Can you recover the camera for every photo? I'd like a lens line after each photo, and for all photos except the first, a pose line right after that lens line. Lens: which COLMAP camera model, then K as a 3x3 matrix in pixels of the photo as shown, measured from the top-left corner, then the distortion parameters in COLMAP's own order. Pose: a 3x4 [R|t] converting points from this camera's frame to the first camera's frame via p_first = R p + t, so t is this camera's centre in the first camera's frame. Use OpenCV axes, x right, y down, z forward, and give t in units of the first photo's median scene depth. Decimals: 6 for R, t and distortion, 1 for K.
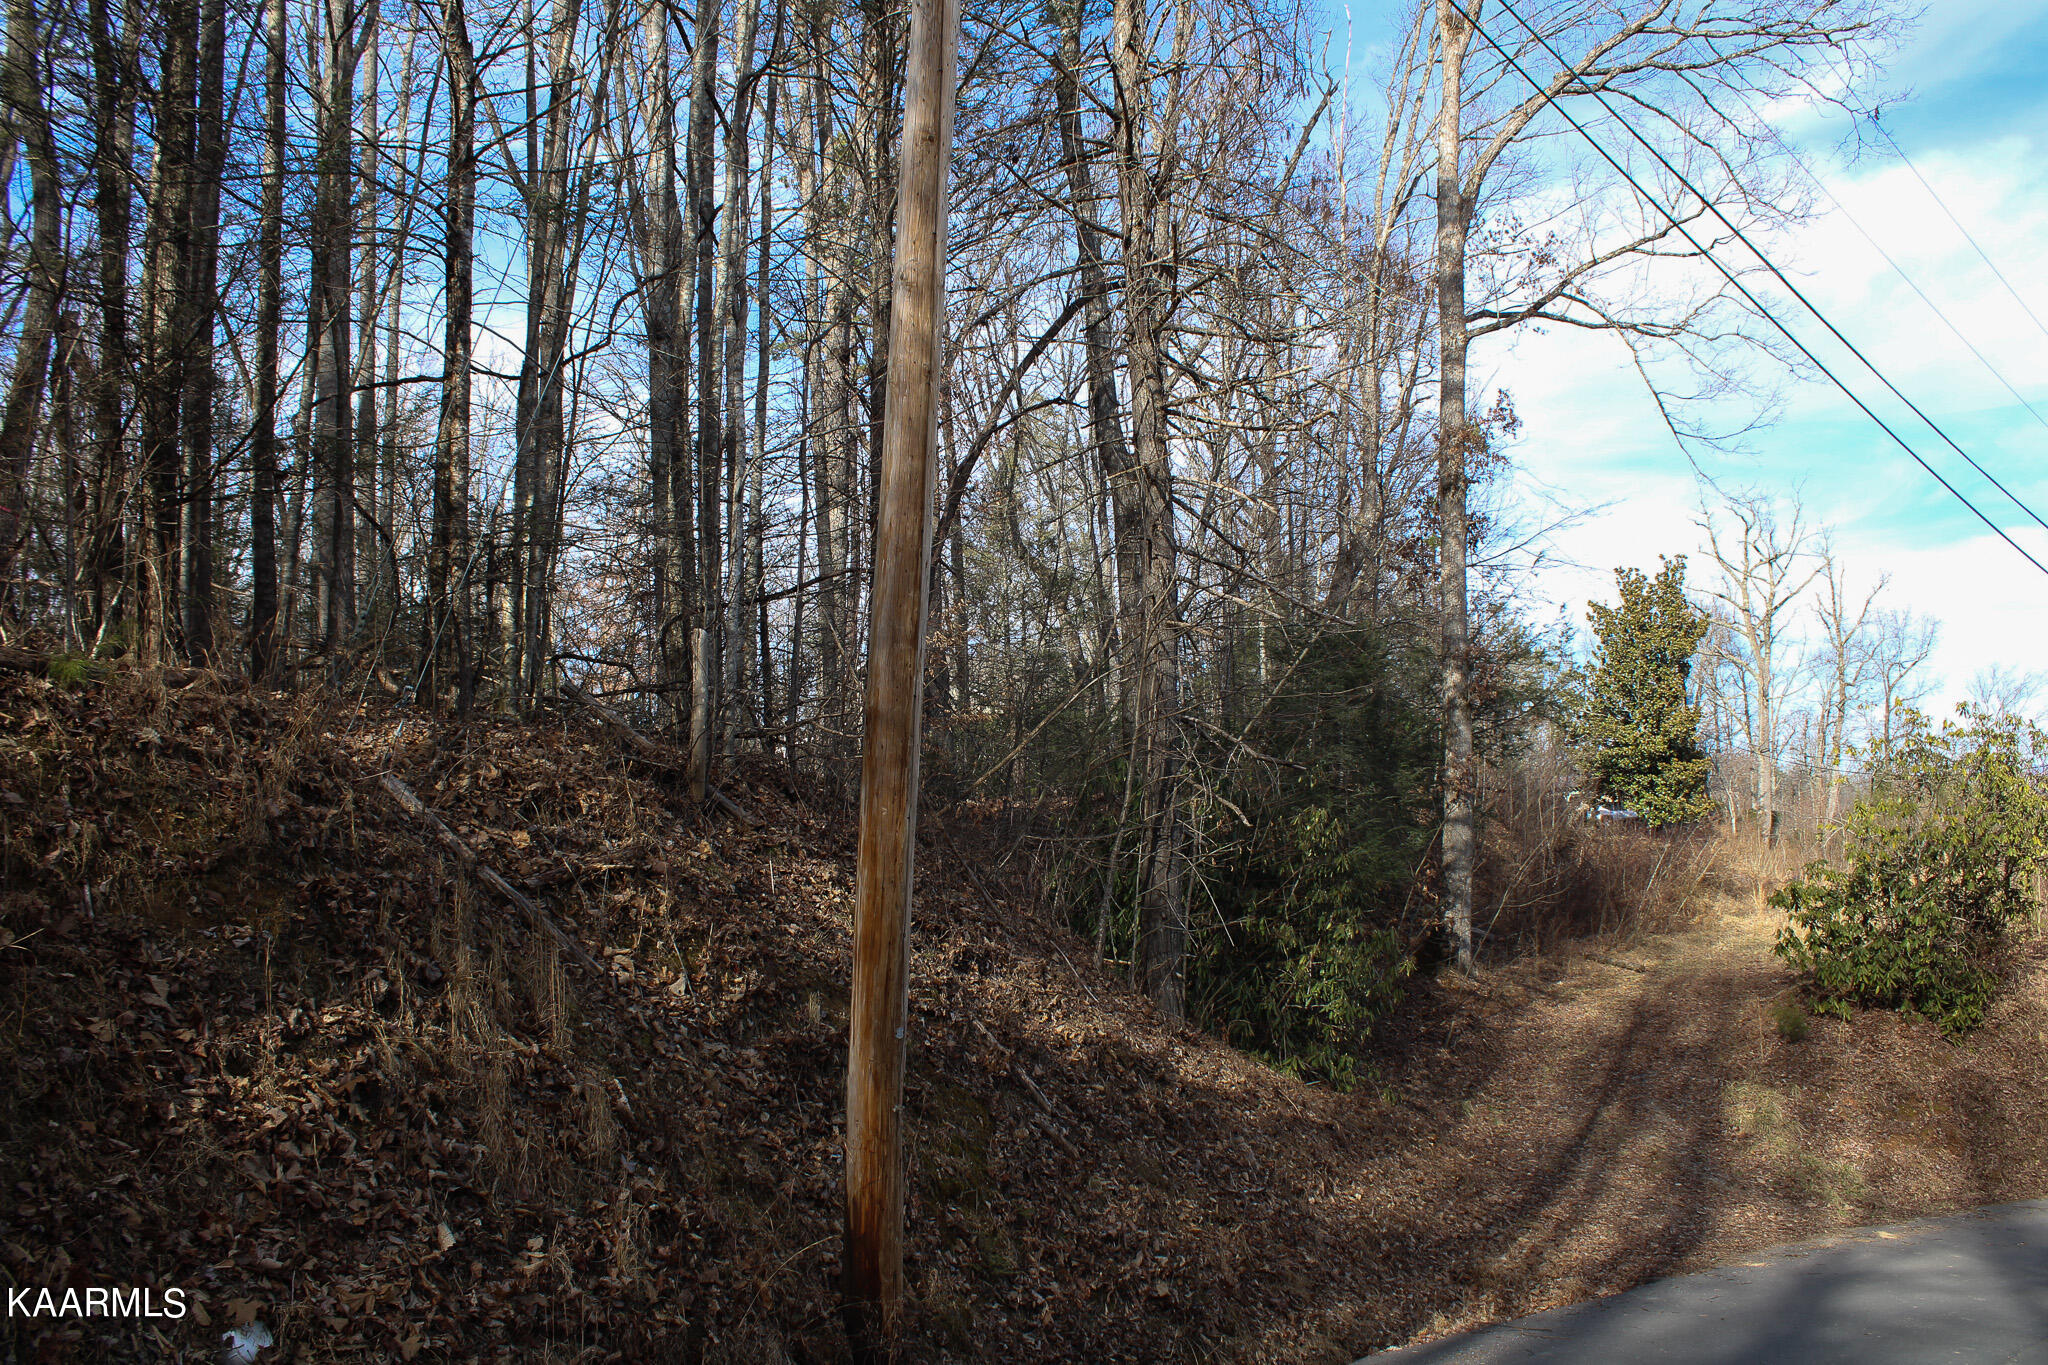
lens RADIAL K [[1720.9, 0, 1024.0], [0, 1720.9, 682.5], [0, 0, 1]] dist [-0.175123, 0.151959]
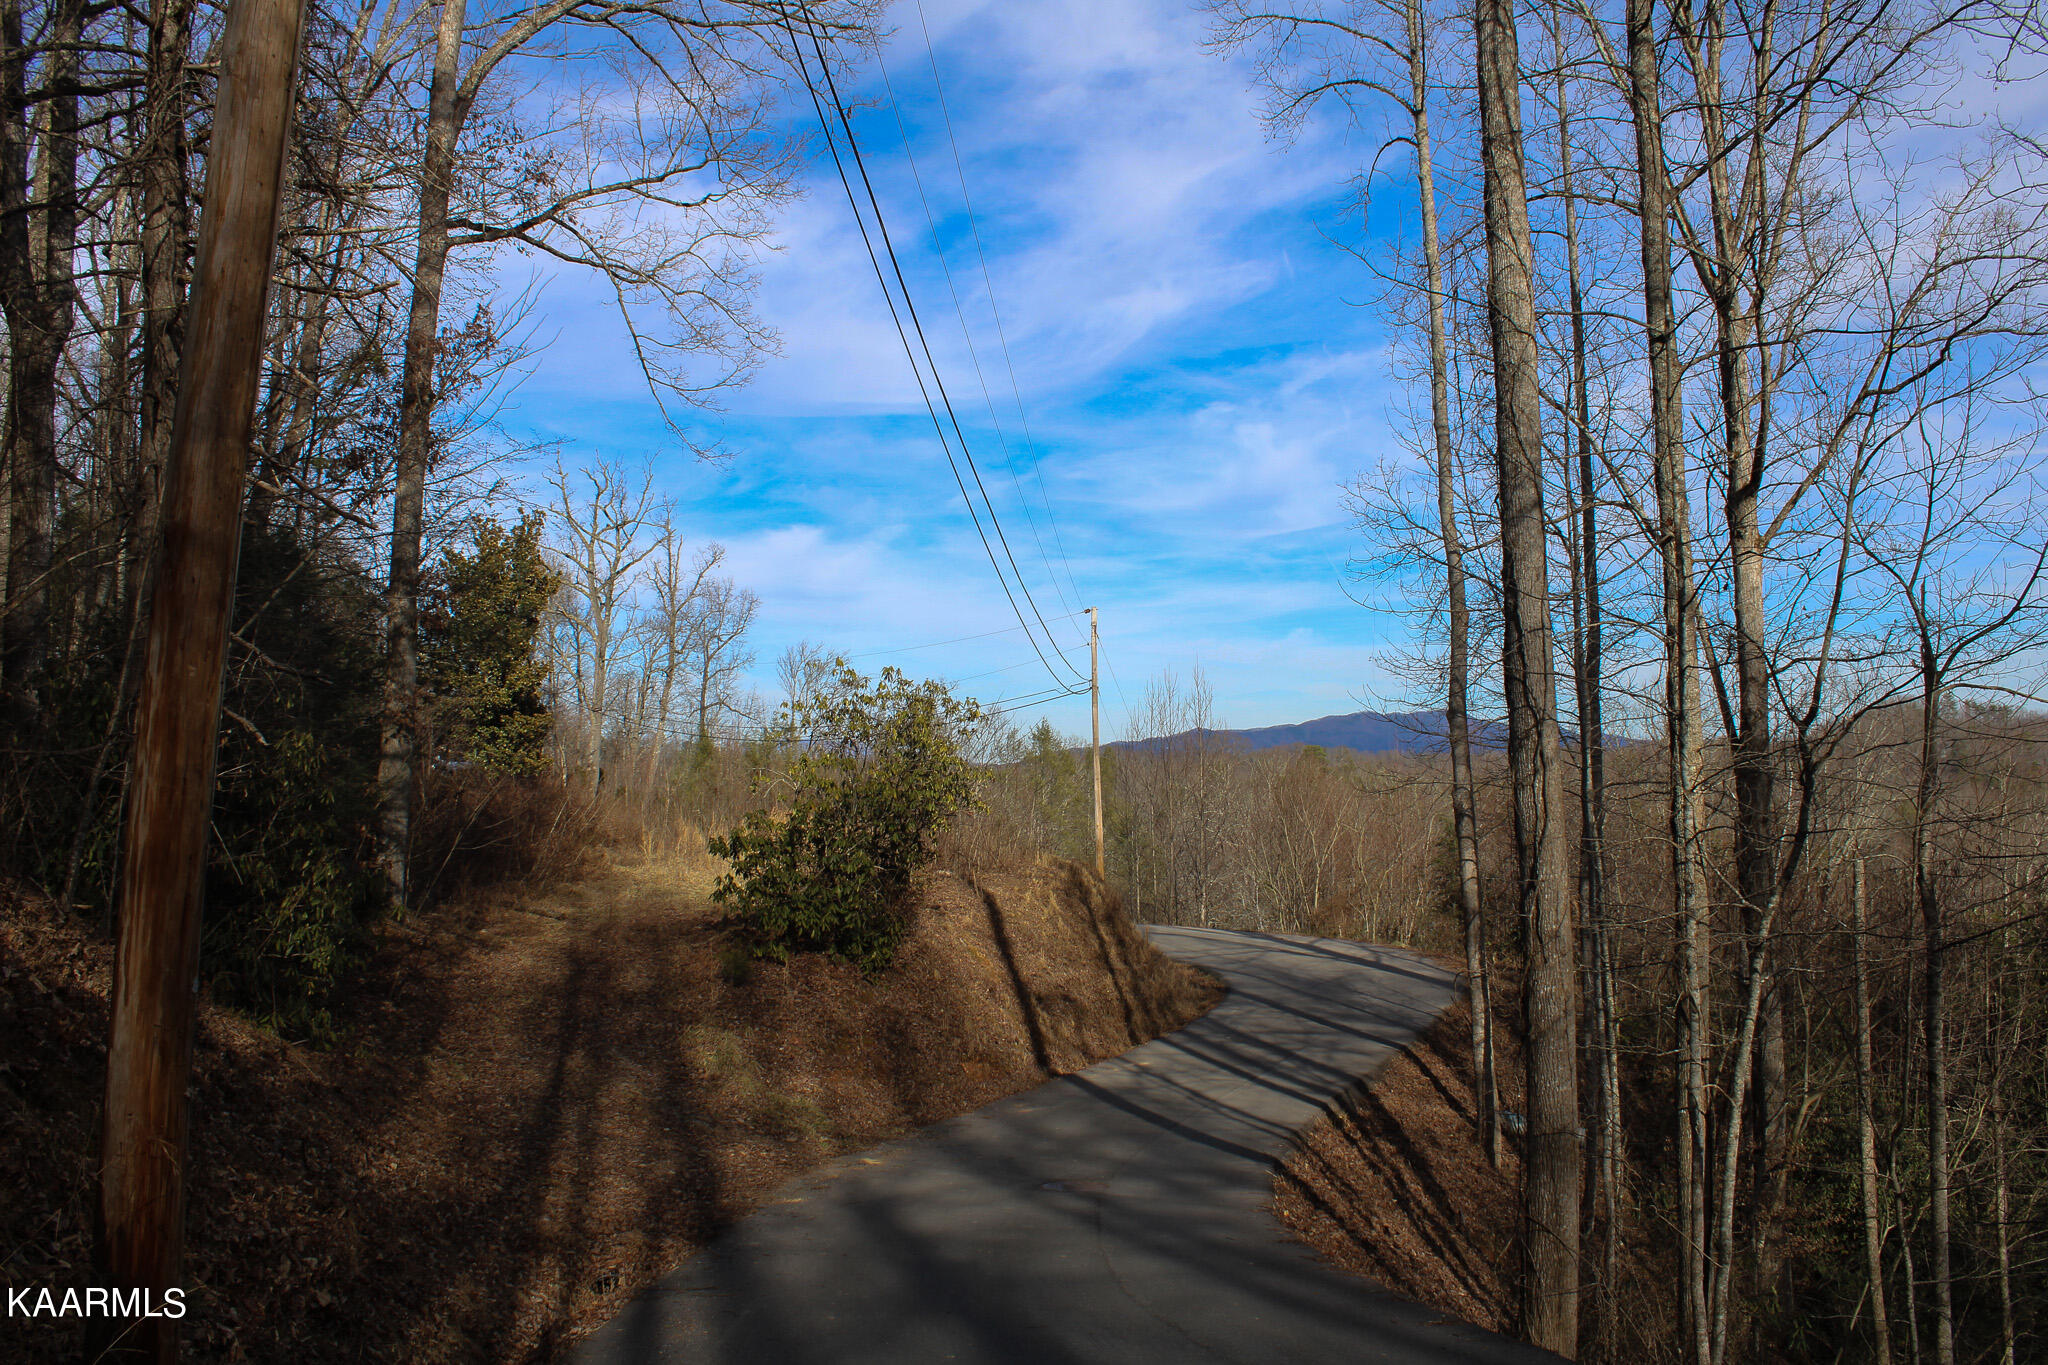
lens RADIAL K [[1720.9, 0, 1024.0], [0, 1720.9, 682.5], [0, 0, 1]] dist [-0.175123, 0.151959]
pose [[0.766481, 0.061185, 0.639345, -0.076605], [-0.077876, 0.996961, -0.002047, 0.016426], [-0.637528, -0.048221, 0.768917, 0.076896]]
